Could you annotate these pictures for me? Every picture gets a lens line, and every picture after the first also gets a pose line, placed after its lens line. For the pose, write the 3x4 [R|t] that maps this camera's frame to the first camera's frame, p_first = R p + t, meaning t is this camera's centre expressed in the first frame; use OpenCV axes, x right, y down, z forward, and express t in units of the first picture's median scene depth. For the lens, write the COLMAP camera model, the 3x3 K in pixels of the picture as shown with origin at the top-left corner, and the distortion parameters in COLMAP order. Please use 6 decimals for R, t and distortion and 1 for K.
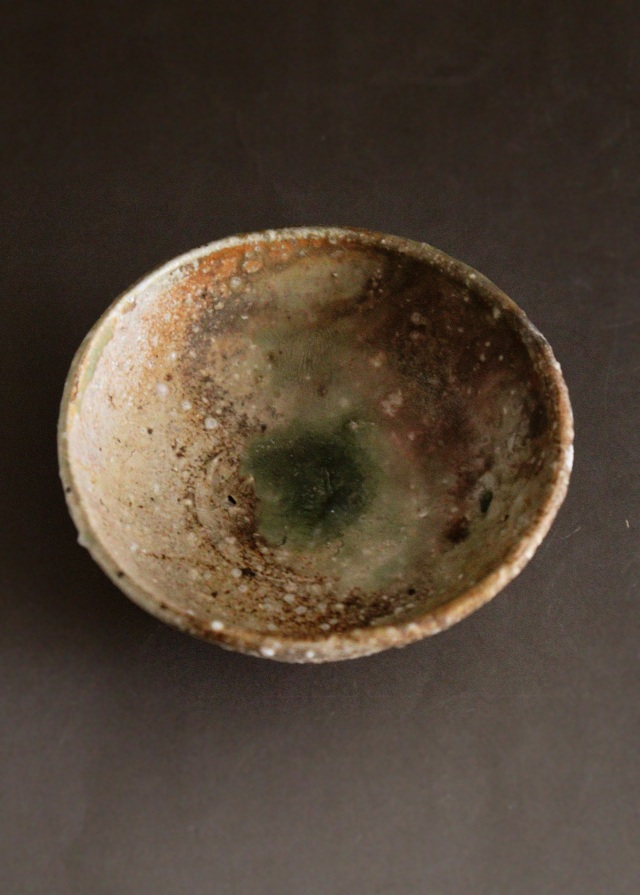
lens RADIAL K [[2705.9, 0, 281.2], [0, 2705.9, 447.9], [0, 0, 1]] dist [0.178508, 0.184750]
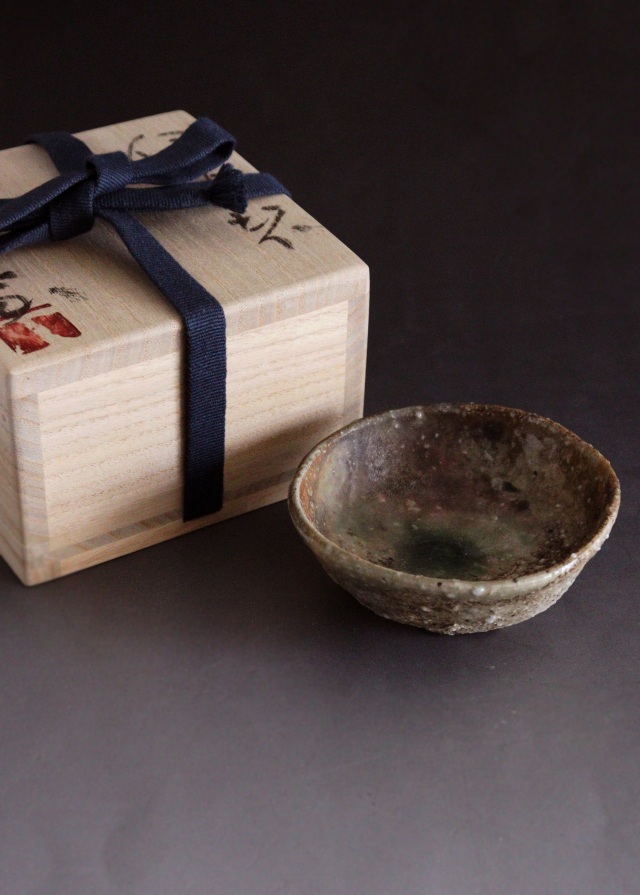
lens RADIAL K [[1962.4, 0, 320.0], [0, 1962.4, 447.5], [0, 0, 1]] dist [-0.024850, -0.051944]
pose [[0.451724, -0.500244, 0.738716, -0.815728], [0.749904, 0.661461, -0.010637, -0.067665], [-0.483311, 0.558771, 0.673933, 0.239581]]
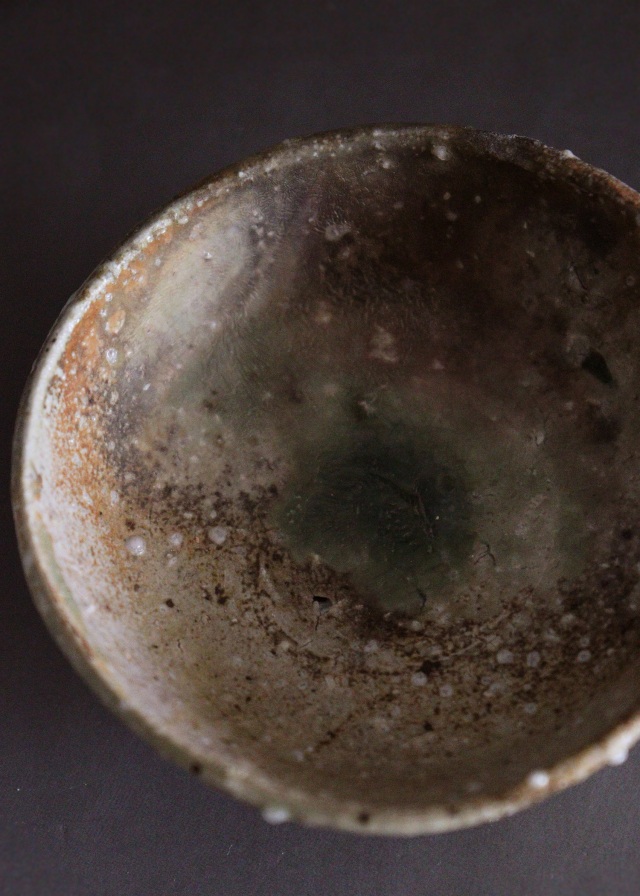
lens RADIAL K [[2011.8, 0, 318.6], [0, 2011.8, 471.2], [0, 0, 1]] dist [0.140172, 0.474050]
pose [[0.732582, -0.648931, 0.205457, -0.102848], [0.620599, 0.760758, 0.190011, -0.104005], [-0.279607, -0.011693, 0.960043, 0.497224]]
